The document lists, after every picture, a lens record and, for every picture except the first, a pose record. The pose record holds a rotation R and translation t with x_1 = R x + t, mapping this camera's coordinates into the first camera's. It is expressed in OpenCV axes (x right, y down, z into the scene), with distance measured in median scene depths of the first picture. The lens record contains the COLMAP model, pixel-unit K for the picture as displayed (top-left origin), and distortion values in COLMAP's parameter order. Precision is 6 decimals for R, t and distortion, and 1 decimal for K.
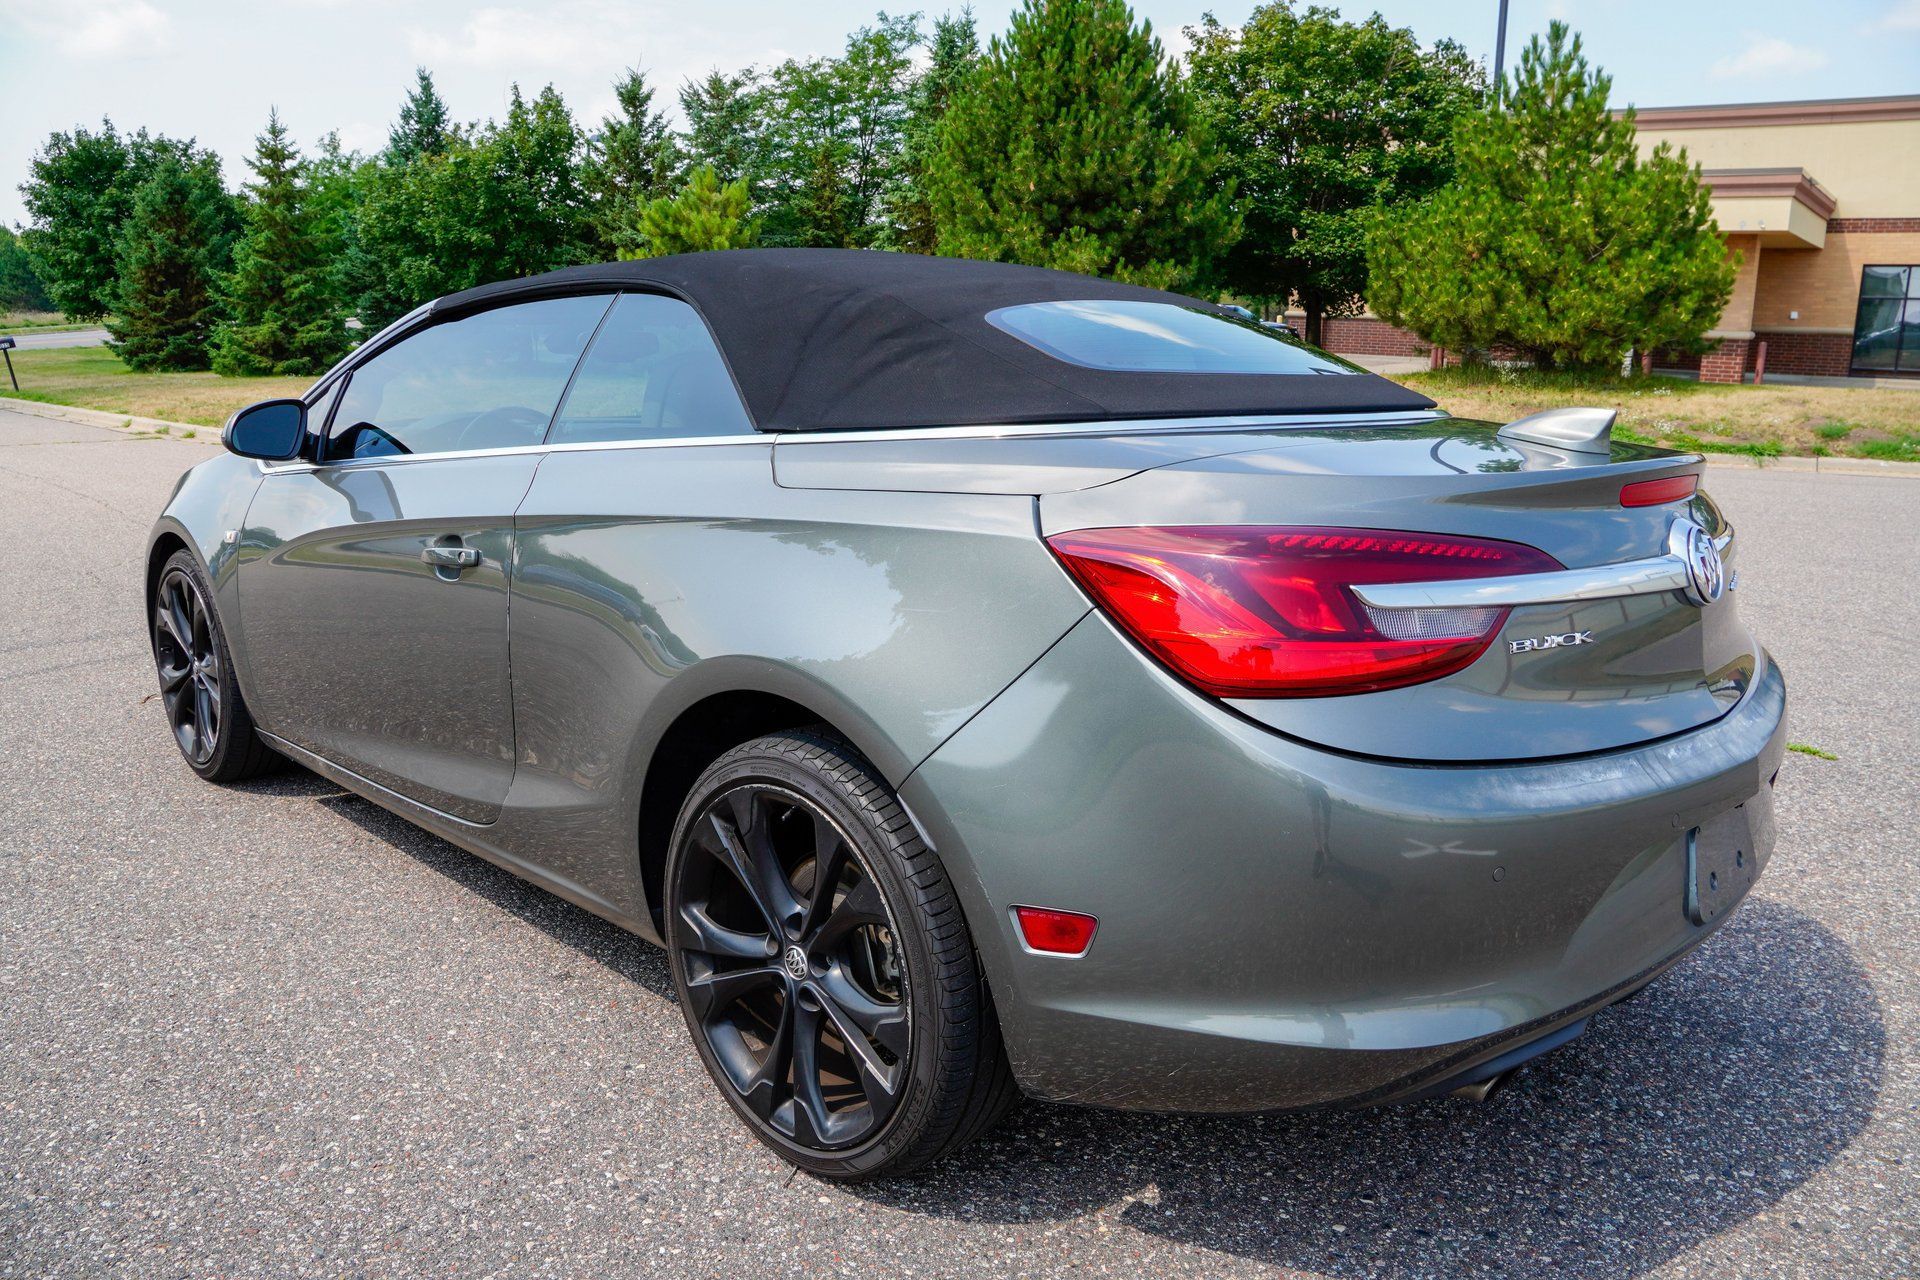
lens RADIAL K [[1431.1, 0, 969.8], [0, 1431.1, 623.6], [0, 0, 1]] dist [-0.129588, 0.097532]
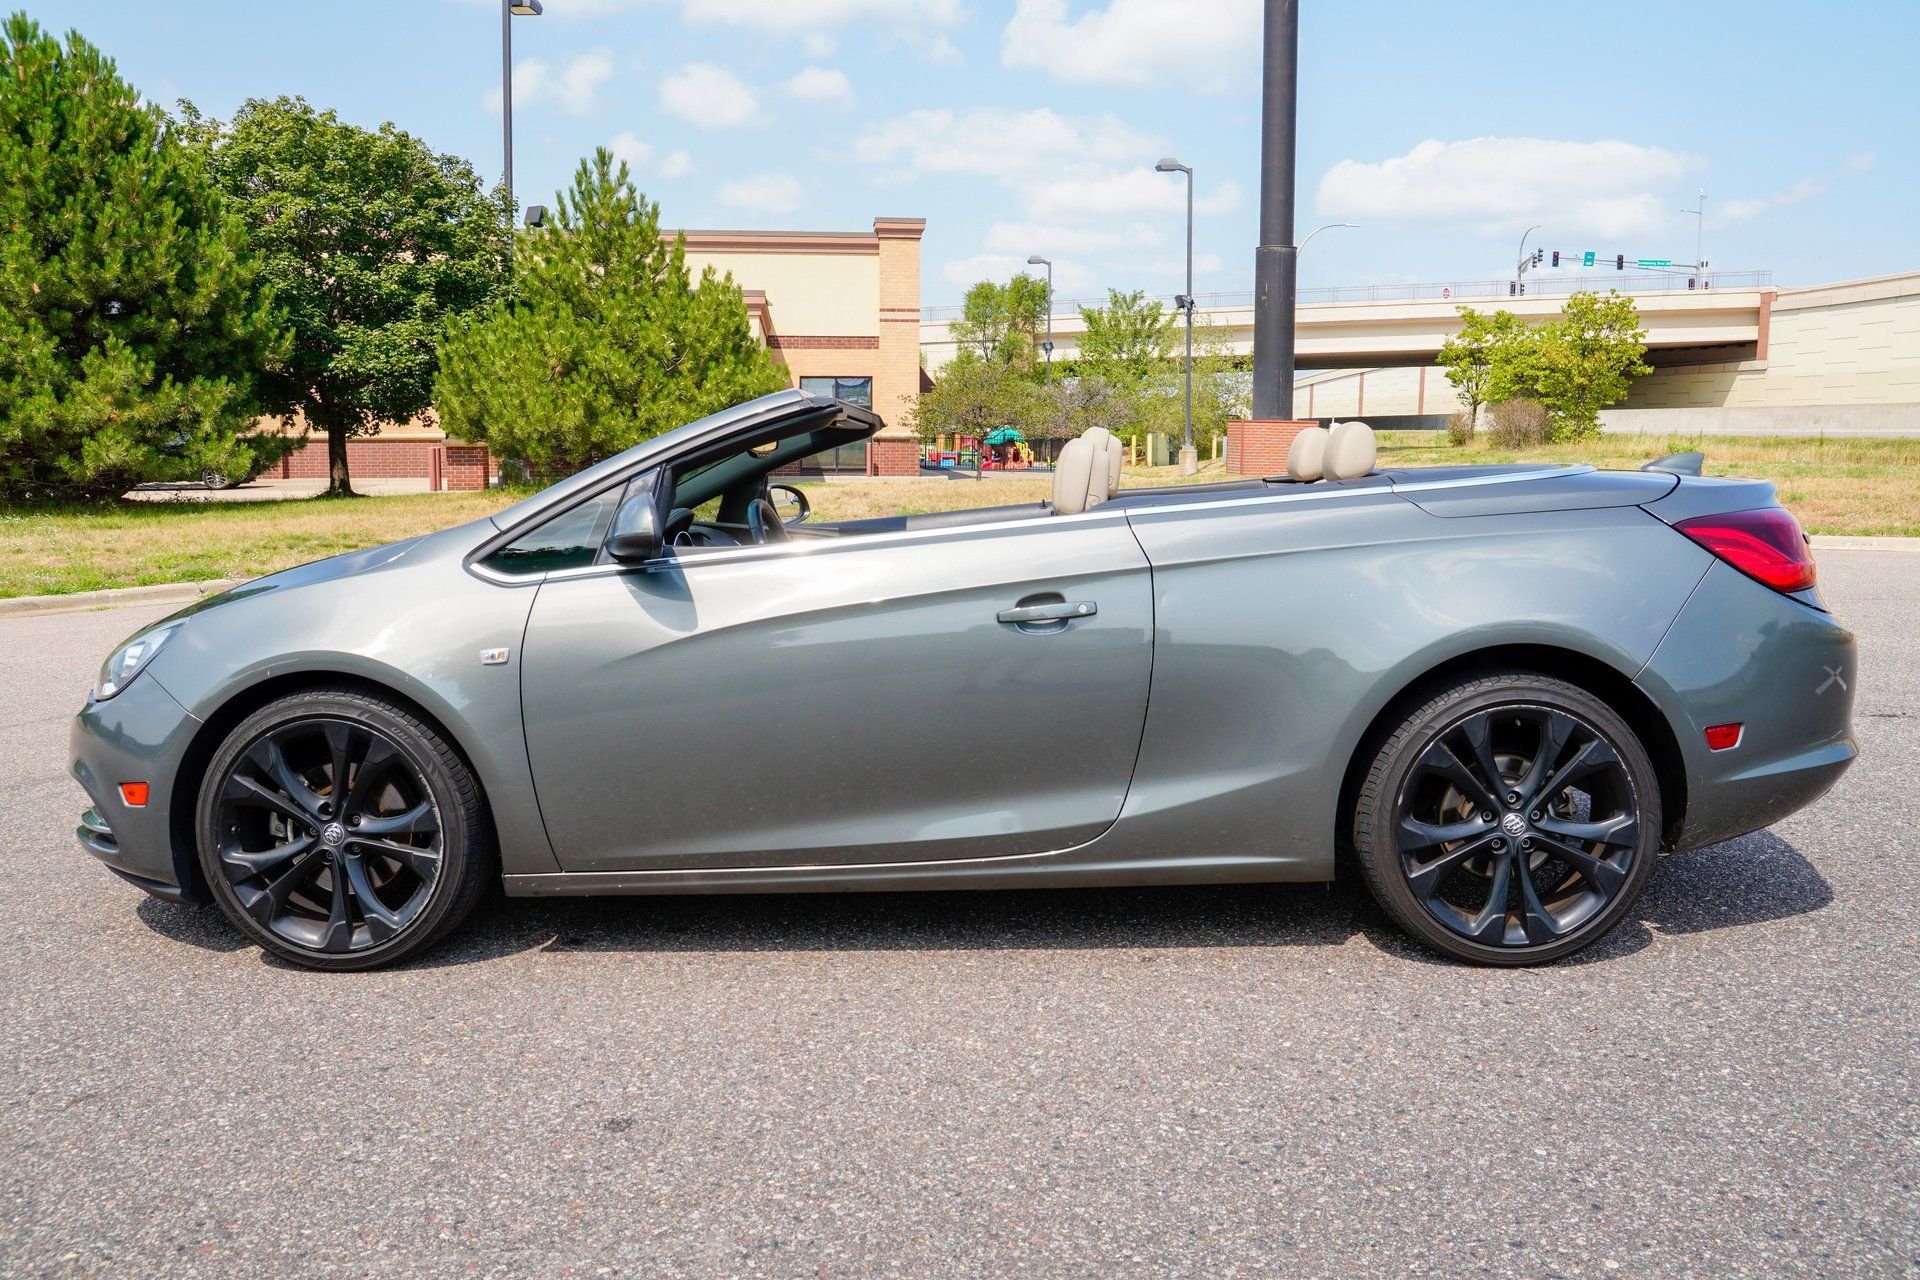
lens RADIAL K [[1527.4, 0, 970.5], [0, 1527.4, 626.4], [0, 0, 1]] dist [-0.112719, 0.124735]
pose [[0.741119, -0.095583, 0.664535, -0.149001], [0.154942, 0.987444, -0.030770, -0.000911], [-0.653250, 0.125768, 0.746624, 0.014369]]
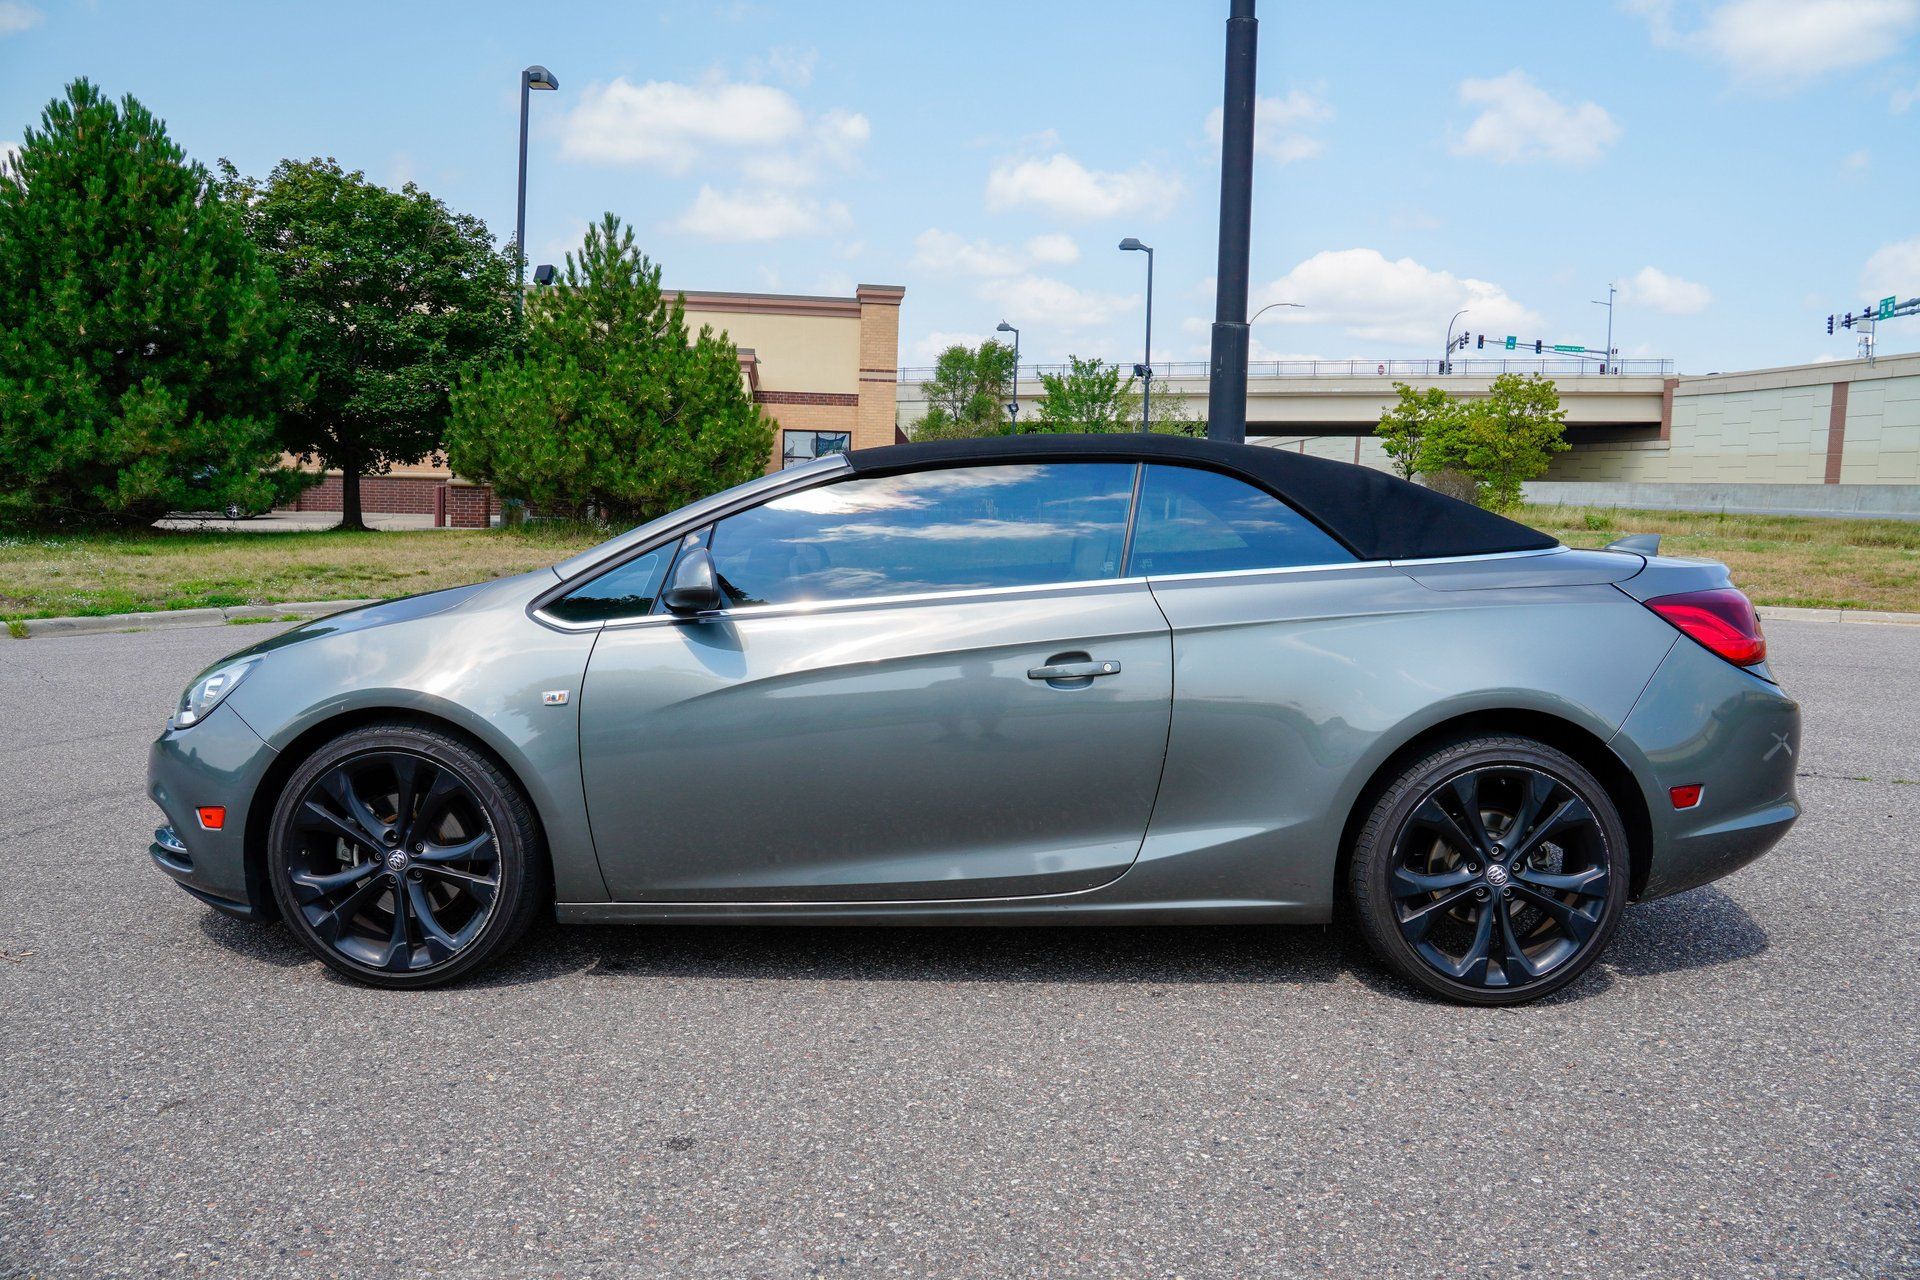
lens RADIAL K [[1431.1, 0, 969.8], [0, 1431.1, 623.6], [0, 0, 1]] dist [-0.129588, 0.097532]
pose [[0.725164, -0.056201, 0.686278, -0.155219], [0.130489, 0.989820, -0.056824, -0.003426], [-0.676099, 0.130759, 0.725116, 0.018337]]
